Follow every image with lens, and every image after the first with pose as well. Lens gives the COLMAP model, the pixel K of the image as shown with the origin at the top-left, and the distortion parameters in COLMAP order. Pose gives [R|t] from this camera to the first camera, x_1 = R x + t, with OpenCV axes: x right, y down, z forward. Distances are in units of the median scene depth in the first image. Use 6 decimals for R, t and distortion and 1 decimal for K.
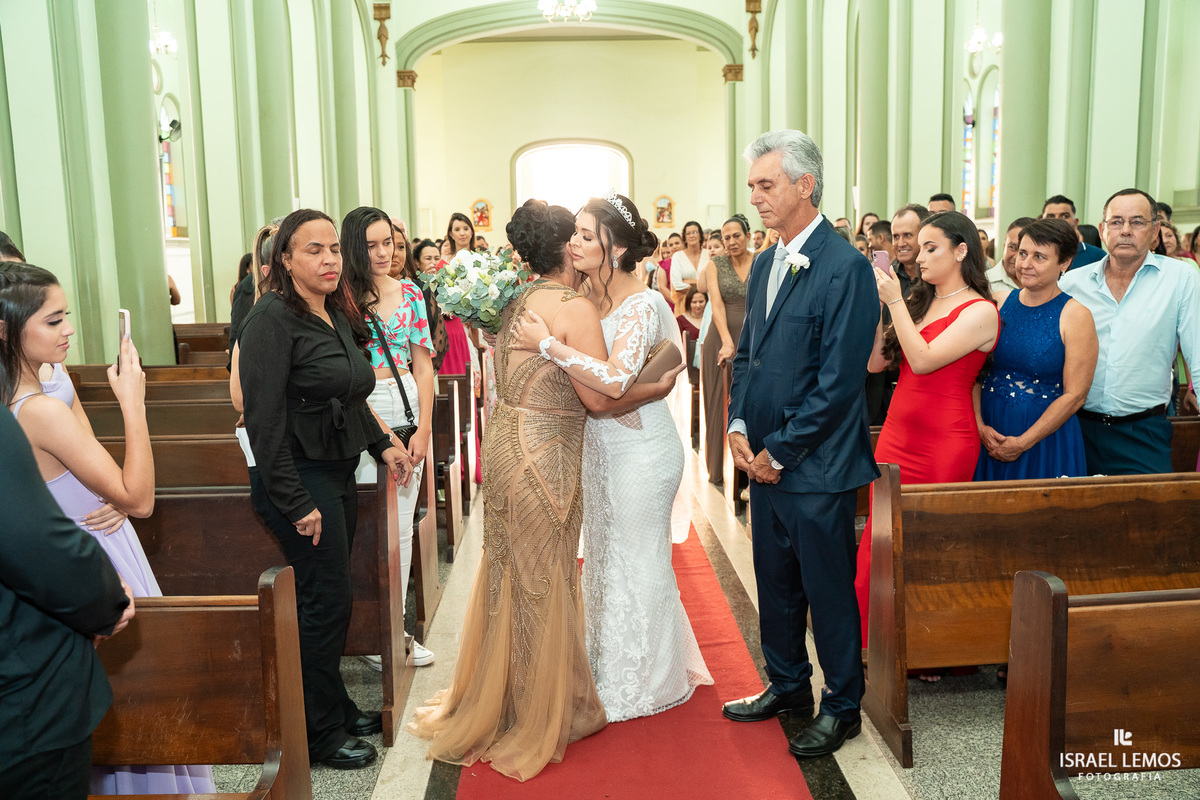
lens RADIAL K [[977.1, 0, 601.2], [0, 977.1, 399.4], [0, 0, 1]] dist [-0.115249, 0.091497]
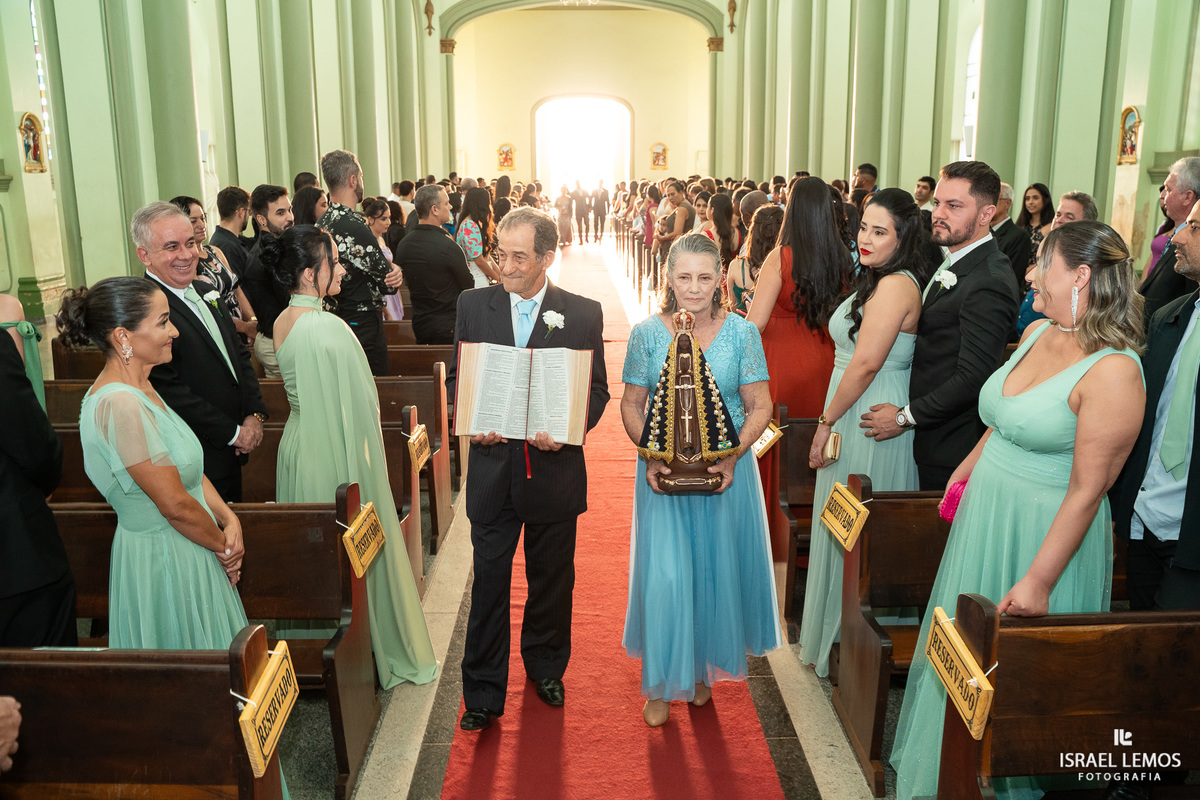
lens RADIAL K [[977.1, 0, 605.3], [0, 977.1, 407.0], [0, 0, 1]] dist [-0.115249, 0.091497]
pose [[0.999879, 0.014988, -0.004249, 0.067483], [-0.014605, 0.996754, 0.079176, 0.166953], [0.005422, -0.079104, 0.996852, -1.709285]]
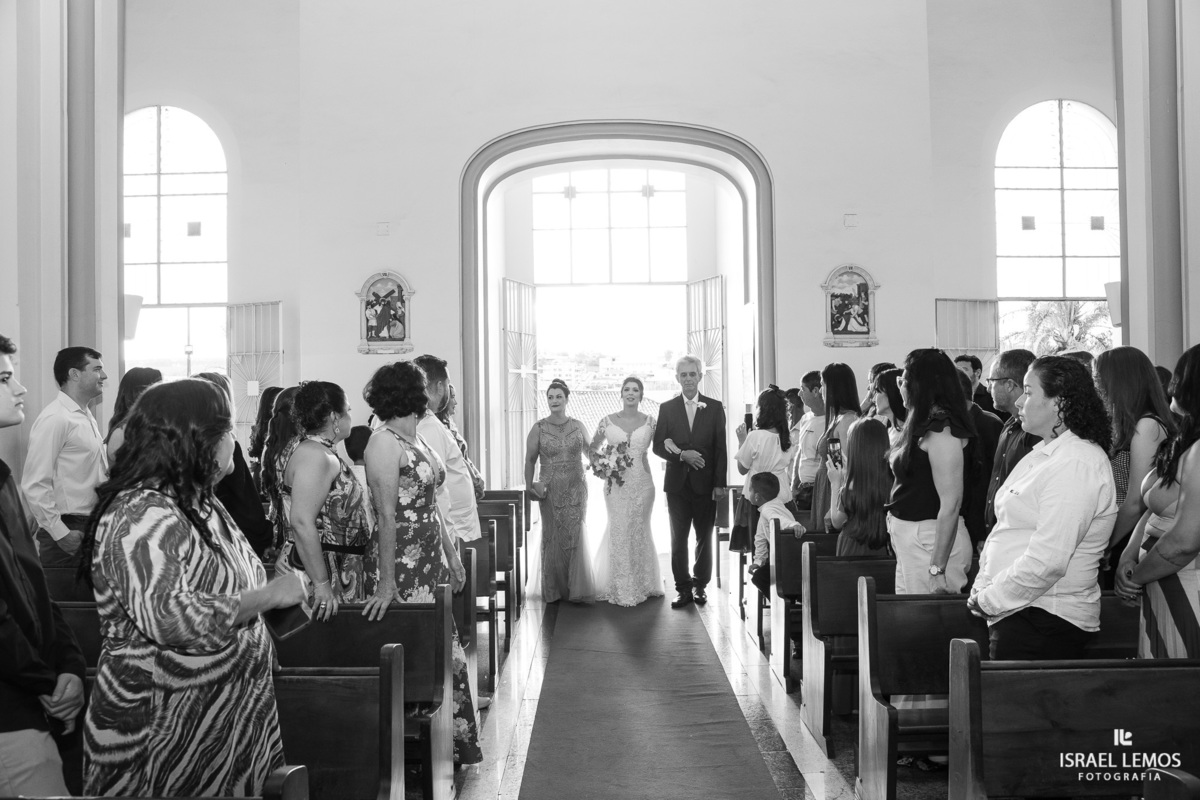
lens RADIAL K [[977.1, 0, 602.7], [0, 977.1, 412.2], [0, 0, 1]] dist [-0.115249, 0.091497]
pose [[0.998998, -0.000008, -0.044744, -0.151120], [-0.006953, 0.987825, -0.155411, -0.724416], [0.044201, 0.155566, 0.986836, 5.041101]]
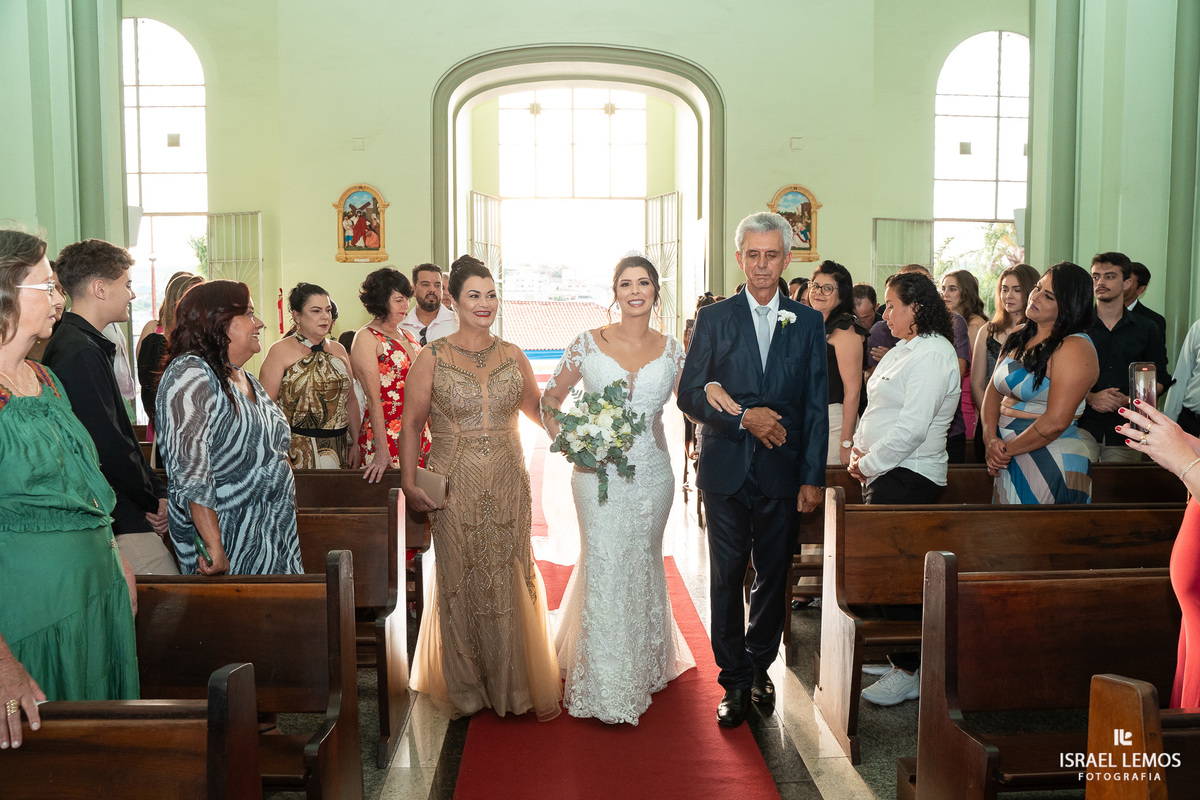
lens RADIAL K [[977.1, 0, 604.1], [0, 977.1, 397.1], [0, 0, 1]] dist [-0.115249, 0.091497]
pose [[0.999895, 0.012471, -0.007374, -0.120430], [-0.013052, 0.996309, -0.084843, -0.655305], [0.006289, 0.084931, 0.996367, 4.787212]]
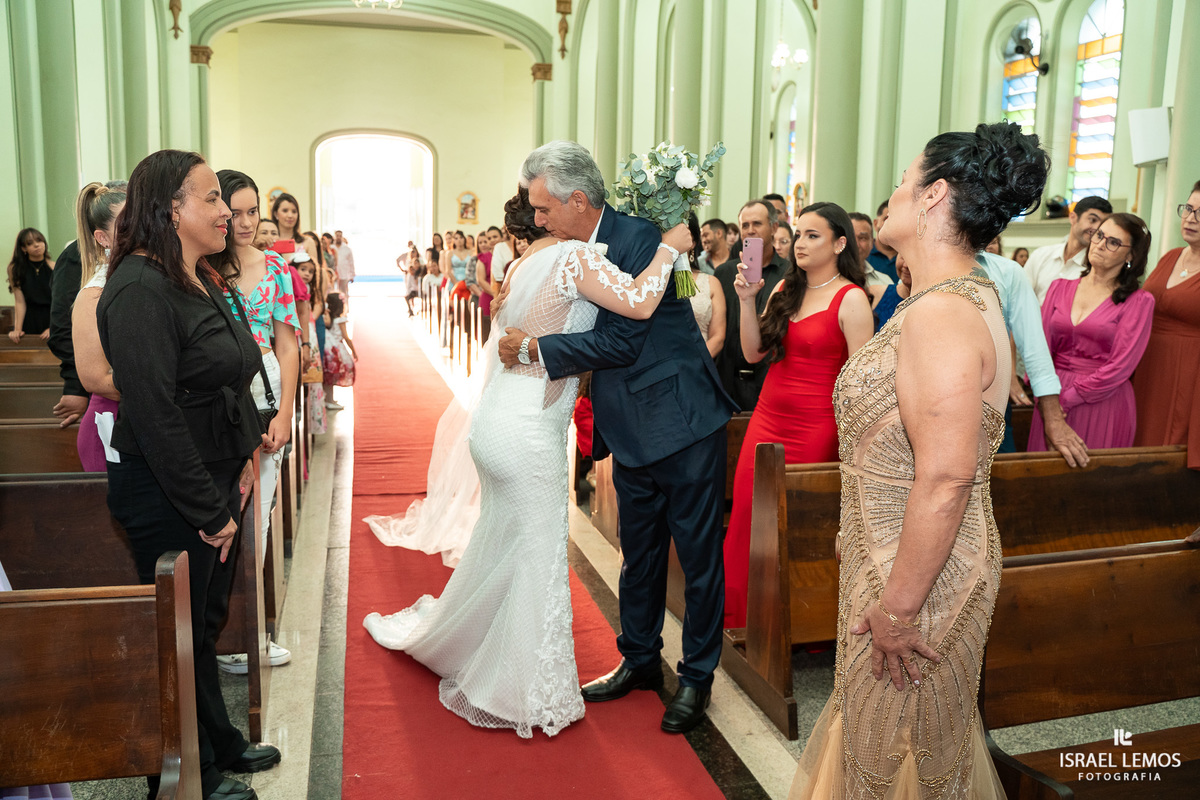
lens RADIAL K [[977.1, 0, 603.4], [0, 977.1, 395.0], [0, 0, 1]] dist [-0.115249, 0.091497]
pose [[0.976668, 0.007706, 0.214618, -0.095286], [-0.006707, 0.999963, -0.005384, 0.021054], [-0.214651, 0.003819, 0.976683, 0.032175]]
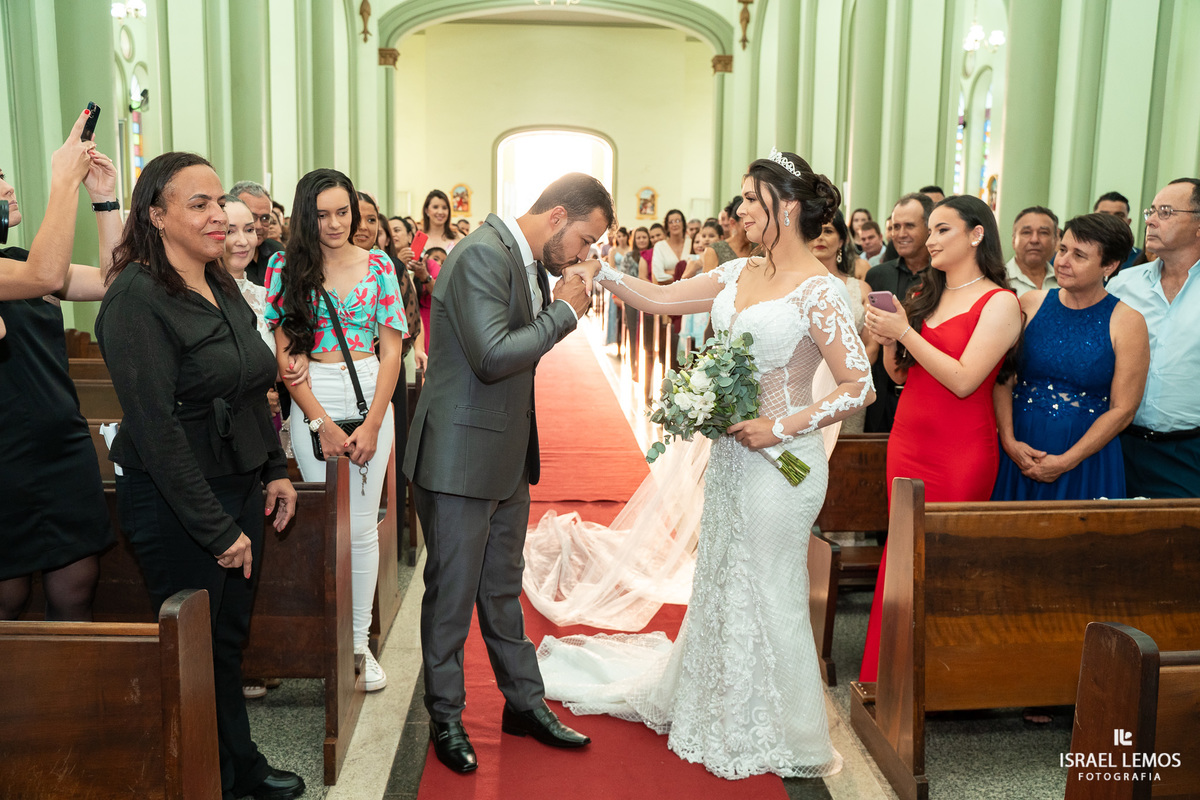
lens RADIAL K [[977.1, 0, 603.0], [0, 977.1, 402.0], [0, 0, 1]] dist [-0.115249, 0.091497]
pose [[0.999139, 0.030899, 0.027684, -0.008355], [-0.031185, 0.999464, 0.009970, -0.003273], [-0.027361, -0.010824, 0.999567, 0.128030]]
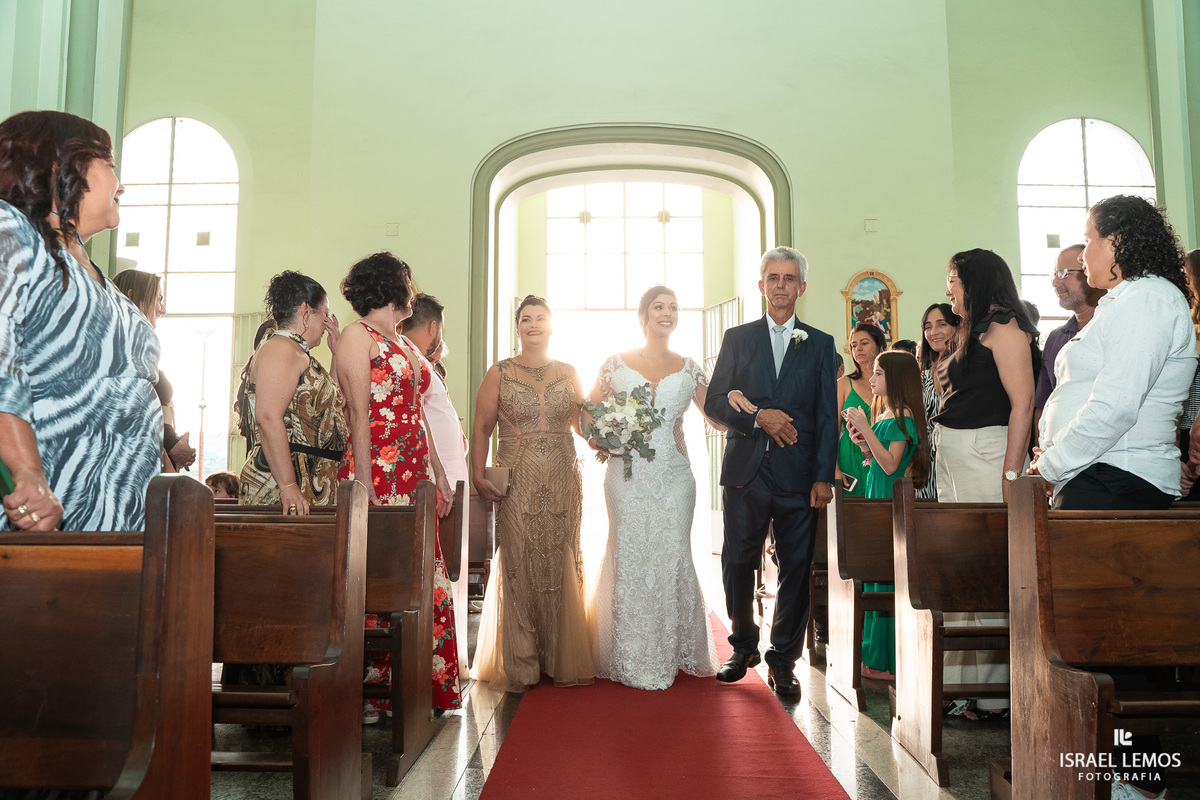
lens RADIAL K [[977.1, 0, 603.0], [0, 977.1, 404.6], [0, 0, 1]] dist [-0.115249, 0.091497]
pose [[0.997949, 0.006915, -0.063645, -0.133940], [-0.022425, 0.968924, -0.246342, -0.507032], [0.059964, 0.247264, 0.967091, 5.223306]]
